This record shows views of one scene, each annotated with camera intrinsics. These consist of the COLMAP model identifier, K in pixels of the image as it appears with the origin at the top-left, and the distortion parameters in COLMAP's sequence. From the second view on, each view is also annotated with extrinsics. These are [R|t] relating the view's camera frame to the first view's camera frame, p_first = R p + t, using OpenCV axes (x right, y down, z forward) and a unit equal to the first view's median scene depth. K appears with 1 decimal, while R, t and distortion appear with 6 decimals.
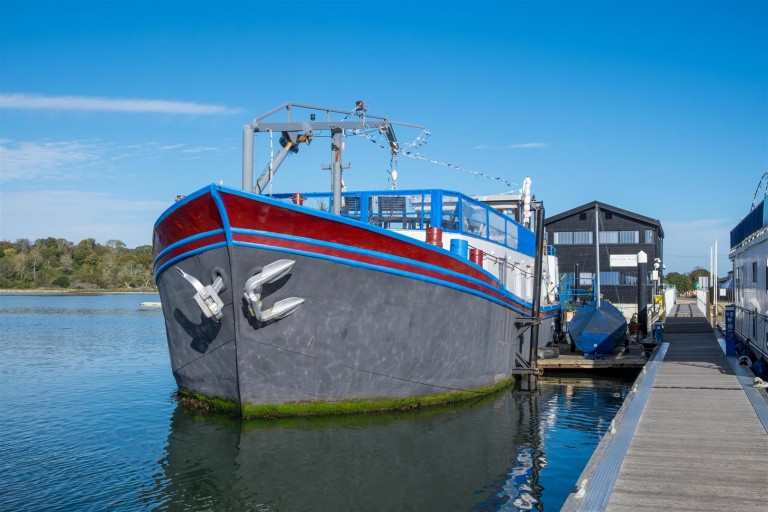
lens RADIAL K [[886.0, 0, 403.9], [0, 886.0, 282.5], [0, 0, 1]] dist [0.009879, 0.000000]
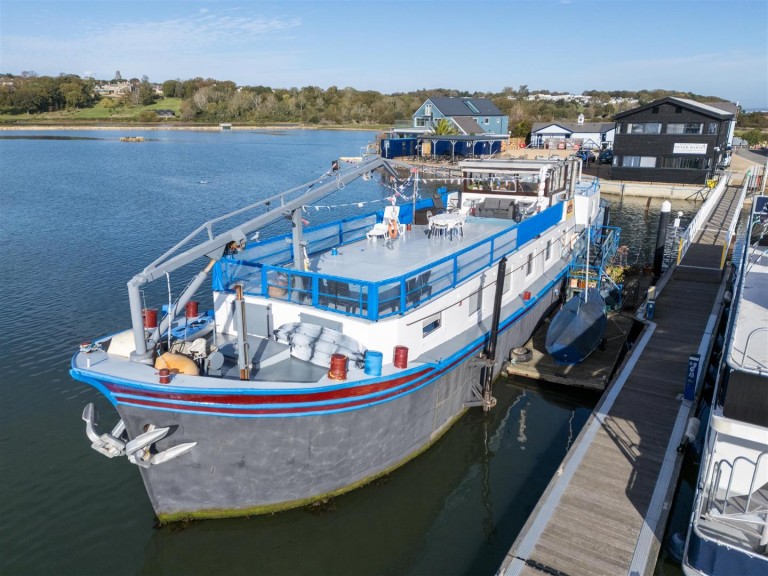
lens RADIAL K [[563.8, 0, 387.1], [0, 563.8, 285.1], [0, 0, 1]] dist [0.082909, -0.060942]
pose [[0.966085, 0.068955, -0.248846, 0.202729], [0.007092, 0.956238, 0.292506, -0.273205], [0.258125, -0.284350, 0.923318, 0.350961]]
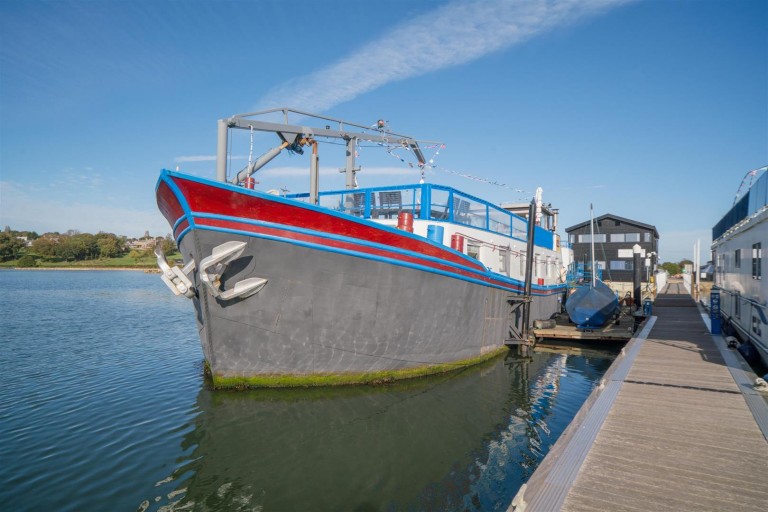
lens RADIAL K [[492.6, 0, 382.7], [0, 492.6, 261.4], [0, 0, 1]] dist [0.015579, -0.002345]
pose [[0.974205, 0.003169, -0.225643, 0.115816], [-0.005838, 0.999921, -0.011162, 0.002063], [0.225590, 0.012192, 0.974146, 0.340361]]
